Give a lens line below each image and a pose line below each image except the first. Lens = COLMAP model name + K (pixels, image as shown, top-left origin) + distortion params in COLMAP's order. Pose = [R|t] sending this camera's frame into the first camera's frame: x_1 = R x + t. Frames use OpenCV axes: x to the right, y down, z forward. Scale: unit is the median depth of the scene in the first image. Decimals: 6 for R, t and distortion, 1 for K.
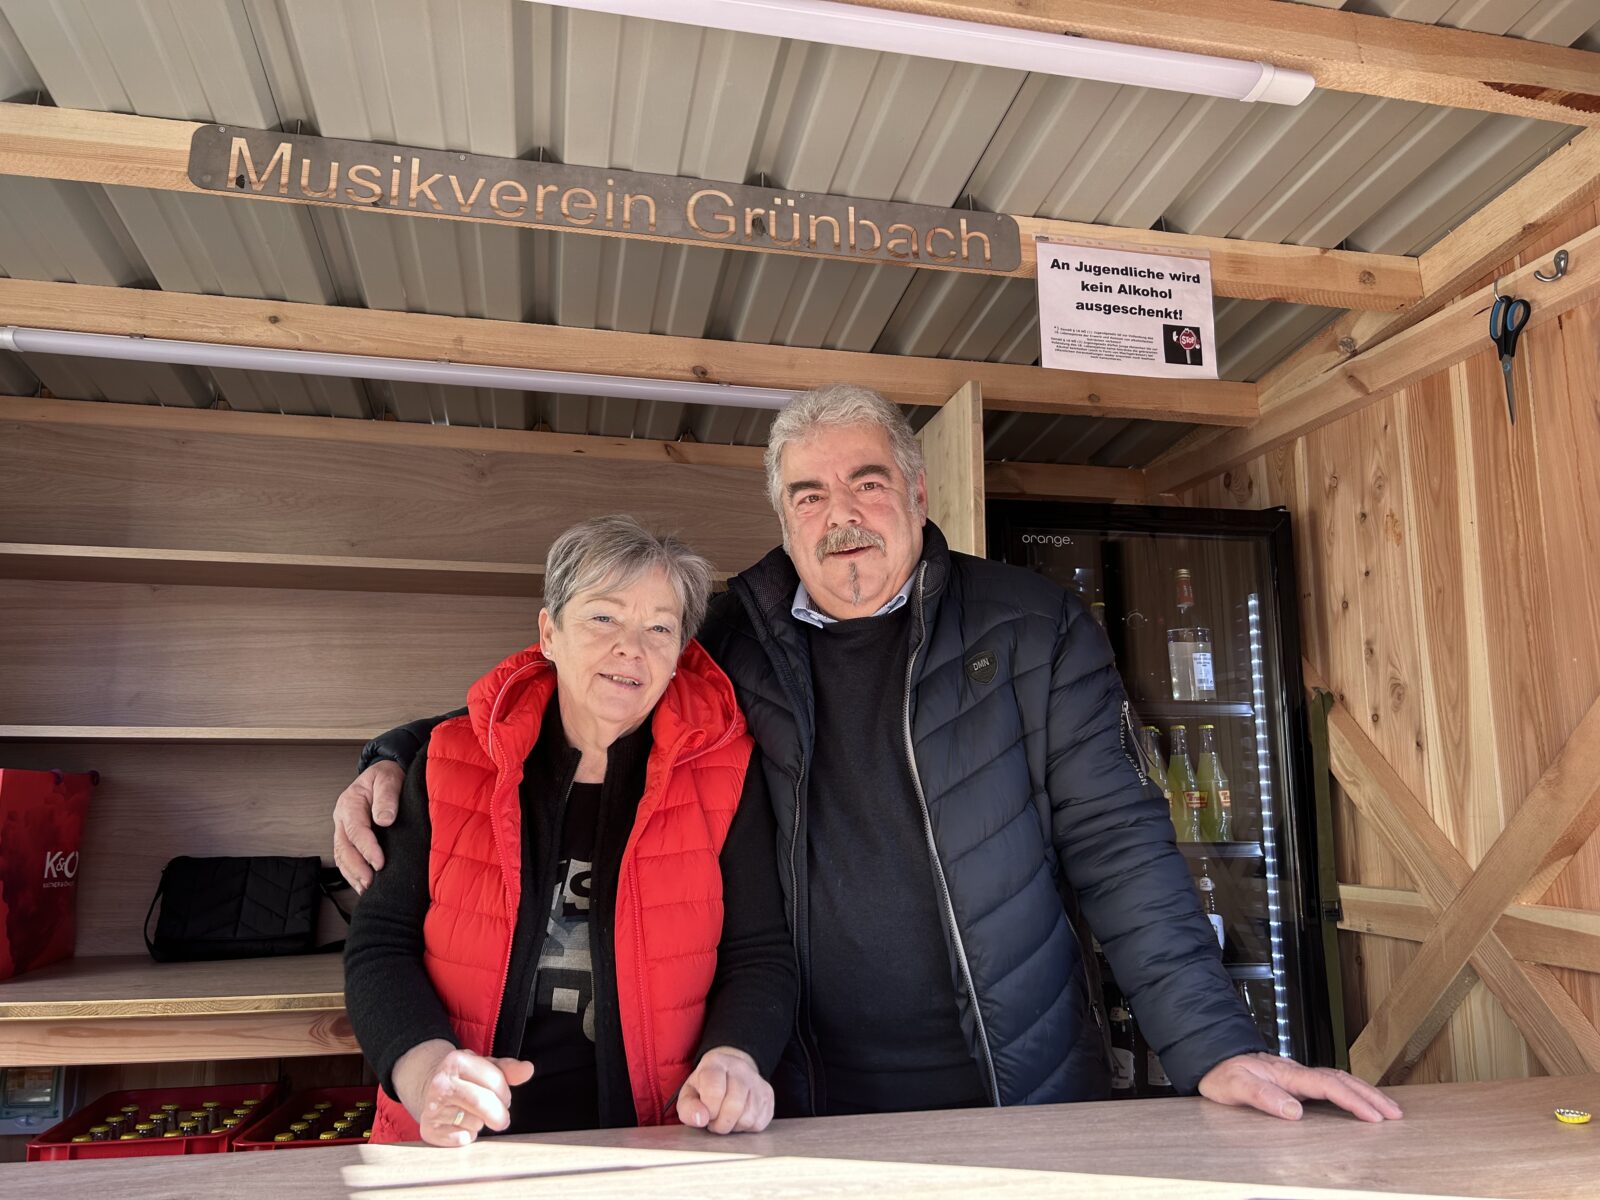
lens RADIAL K [[1197.9, 0, 800.0], [0, 1197.9, 600.5], [0, 0, 1]] dist [0.039683, -0.044711]
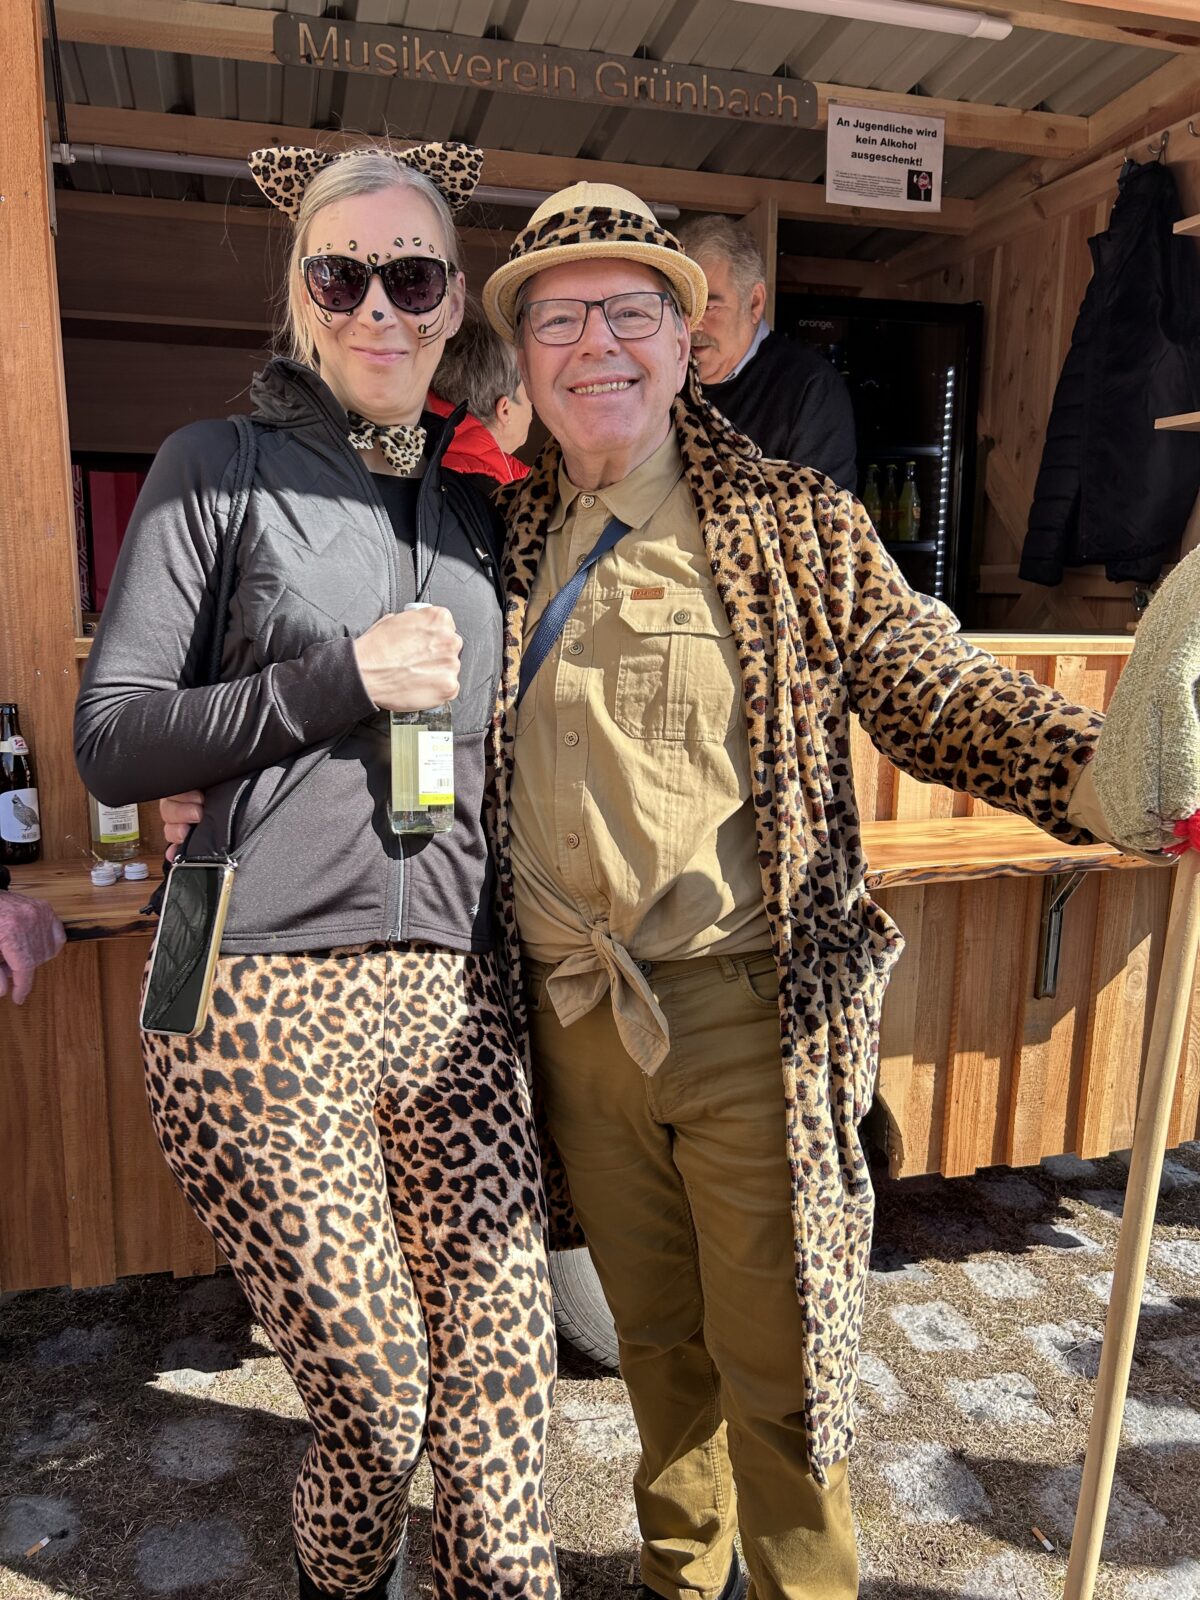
lens RADIAL K [[1197.9, 0, 591.7], [0, 1197.9, 805.4], [0, 0, 1]] dist [0.039683, -0.044711]
pose [[0.998153, -0.002604, 0.060695, -0.176190], [-0.018310, 0.939730, 0.341427, 0.004002], [-0.057926, -0.341907, 0.937947, -0.627994]]
